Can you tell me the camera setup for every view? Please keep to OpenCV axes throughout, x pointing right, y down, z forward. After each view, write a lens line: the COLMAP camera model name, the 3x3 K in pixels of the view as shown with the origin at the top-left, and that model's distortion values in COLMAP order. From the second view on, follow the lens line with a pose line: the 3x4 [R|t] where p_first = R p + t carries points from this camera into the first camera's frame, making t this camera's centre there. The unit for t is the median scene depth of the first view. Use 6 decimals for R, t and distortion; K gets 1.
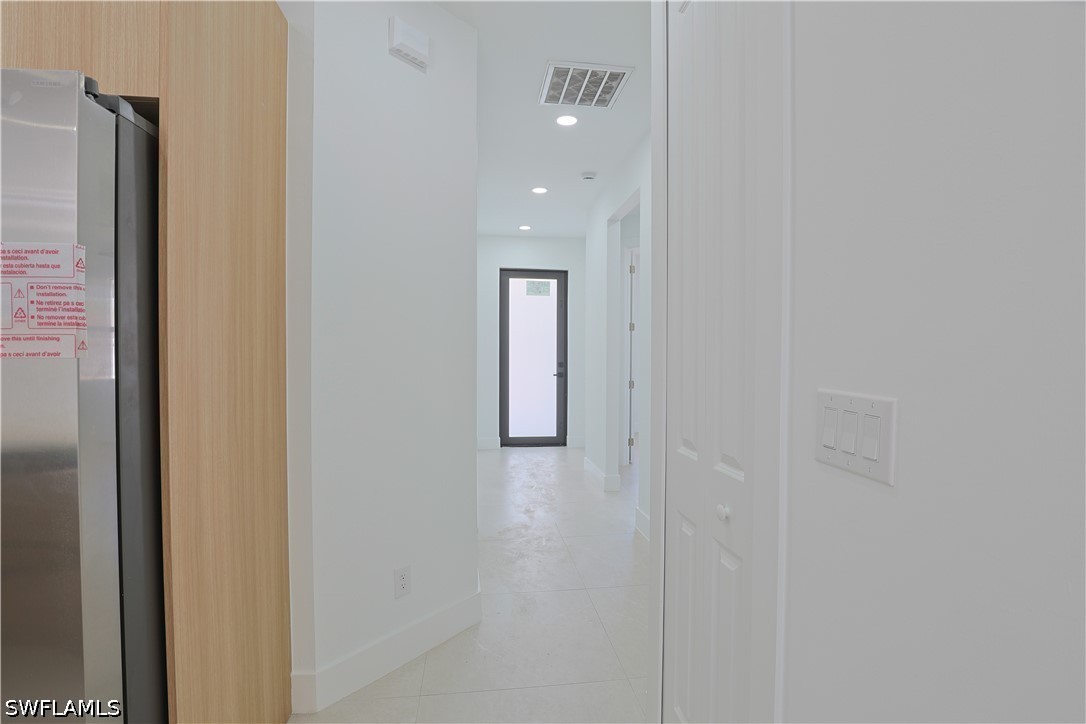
lens RADIAL K [[524.8, 0, 556.2], [0, 524.8, 365.8], [0, 0, 1]] dist [-0.037546, 0.006917]
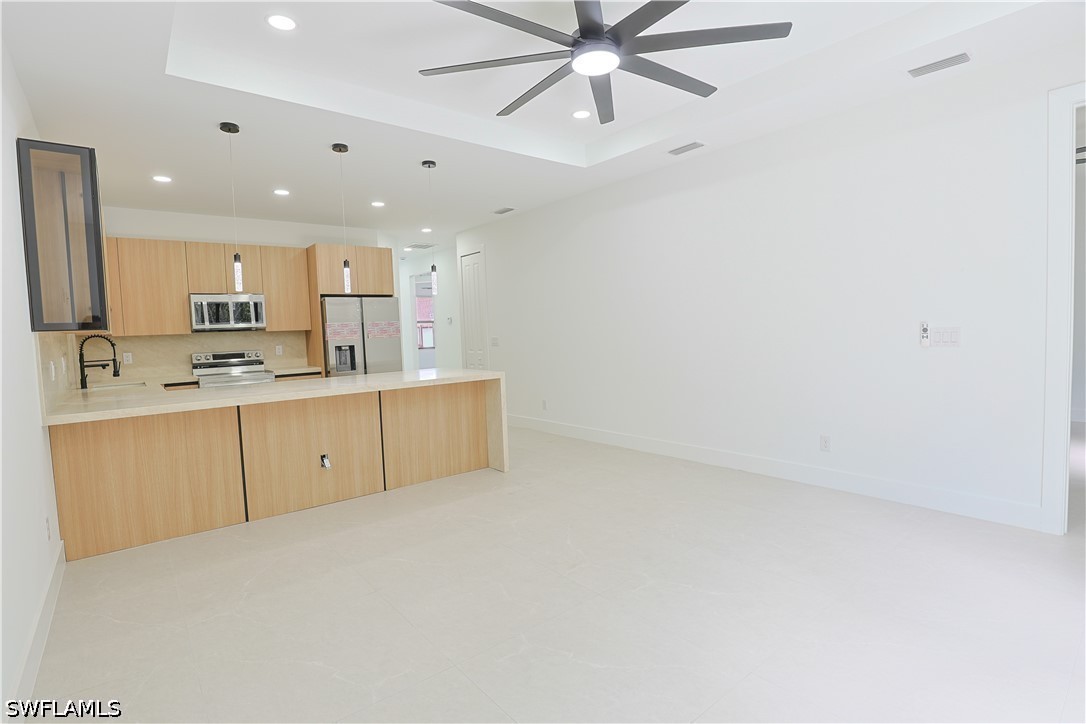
lens RADIAL K [[524.8, 0, 547.7], [0, 524.8, 363.4], [0, 0, 1]] dist [-0.037546, 0.006917]
pose [[0.855245, -0.068016, 0.513740, -3.046271], [0.048901, 0.997518, 0.050658, 0.088056], [-0.515911, -0.018202, 0.856449, -6.609231]]
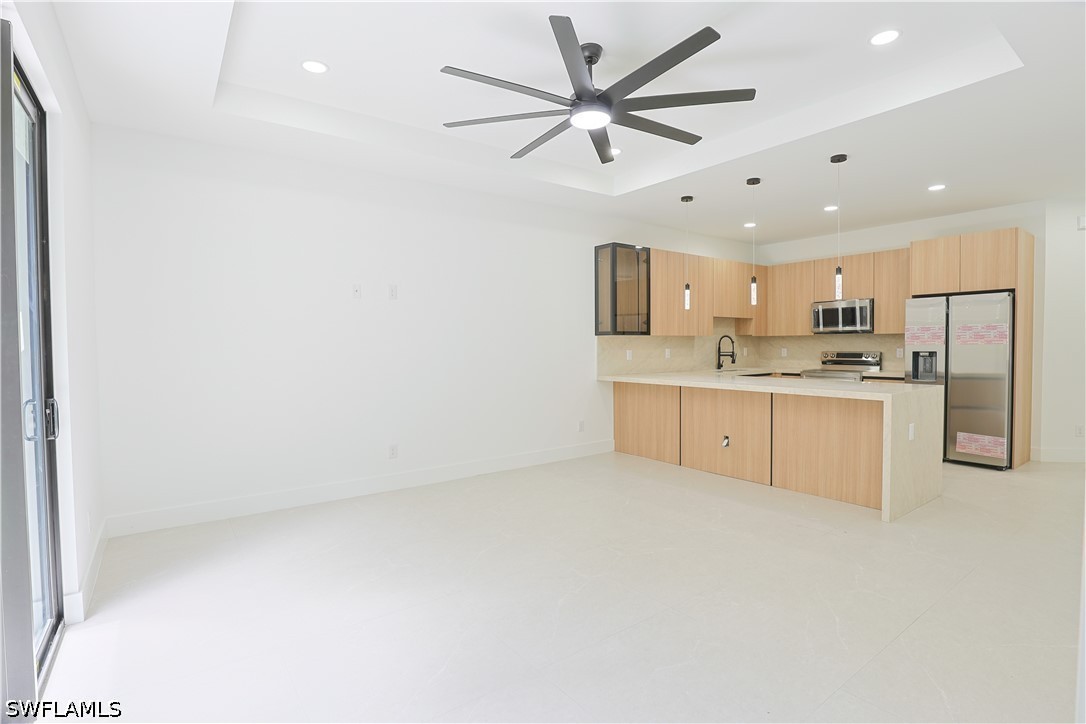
lens RADIAL K [[524.8, 0, 546.3], [0, 524.8, 360.3], [0, 0, 1]] dist [-0.037546, 0.006917]
pose [[0.467655, 0.018859, -0.883710, 1.661095], [-0.009373, 0.999822, 0.016377, 0.118341], [0.883861, 0.000624, 0.467748, -6.115320]]
